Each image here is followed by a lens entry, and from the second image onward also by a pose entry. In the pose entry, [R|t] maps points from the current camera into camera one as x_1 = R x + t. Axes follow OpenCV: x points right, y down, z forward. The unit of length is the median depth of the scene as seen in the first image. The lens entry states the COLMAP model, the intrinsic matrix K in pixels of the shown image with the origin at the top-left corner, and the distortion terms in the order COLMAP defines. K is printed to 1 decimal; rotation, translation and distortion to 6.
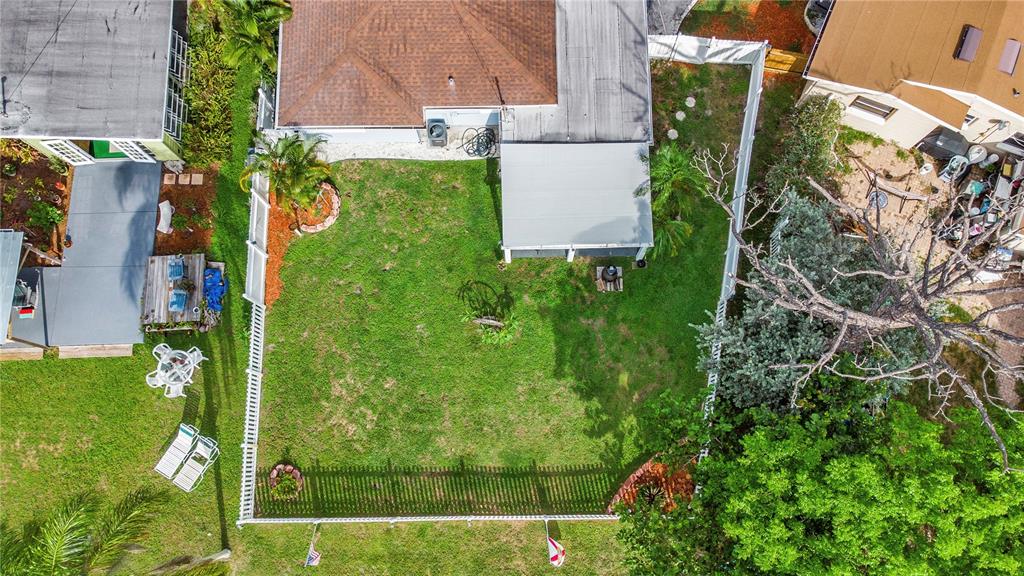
lens RADIAL K [[762.9, 0, 511.2], [0, 762.9, 290.2], [0, 0, 1]] dist [0.037275, 0.023577]
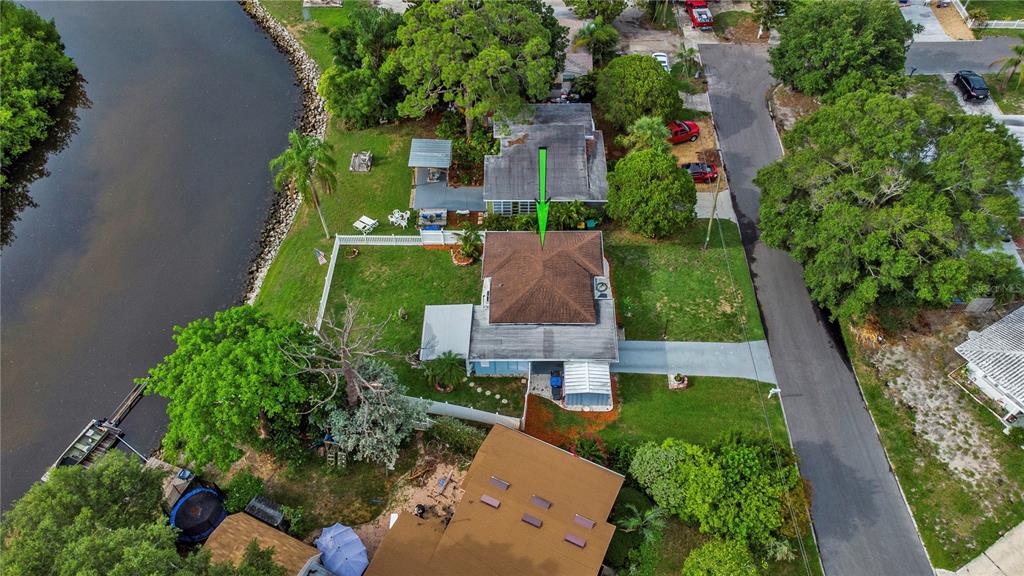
lens RADIAL K [[762.9, 0, 507.8], [0, 762.9, 286.1], [0, 0, 1]] dist [0.037275, 0.023577]
pose [[-0.039492, 0.778763, -0.626074, 1.320508], [-0.968830, 0.123507, 0.214741, -0.763162], [0.244557, 0.615040, 0.749611, -0.690777]]
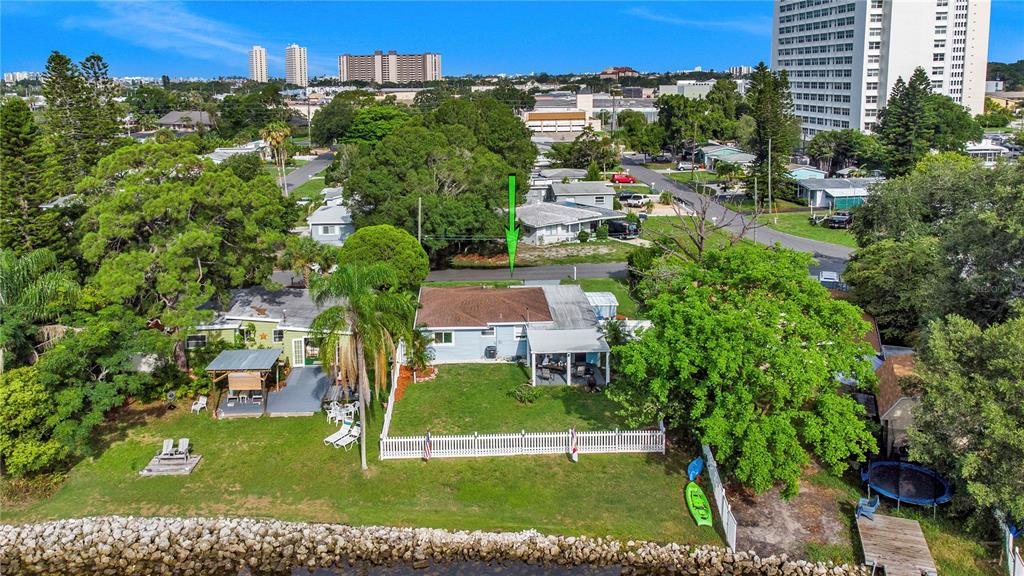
lens RADIAL K [[762.9, 0, 495.8], [0, 762.9, 281.0], [0, 0, 1]] dist [0.037275, 0.023577]
pose [[0.999635, -0.007141, 0.026068, -0.138577], [0.026319, 0.476636, -0.878707, 1.429924], [-0.006150, 0.879072, 0.476649, -0.052567]]
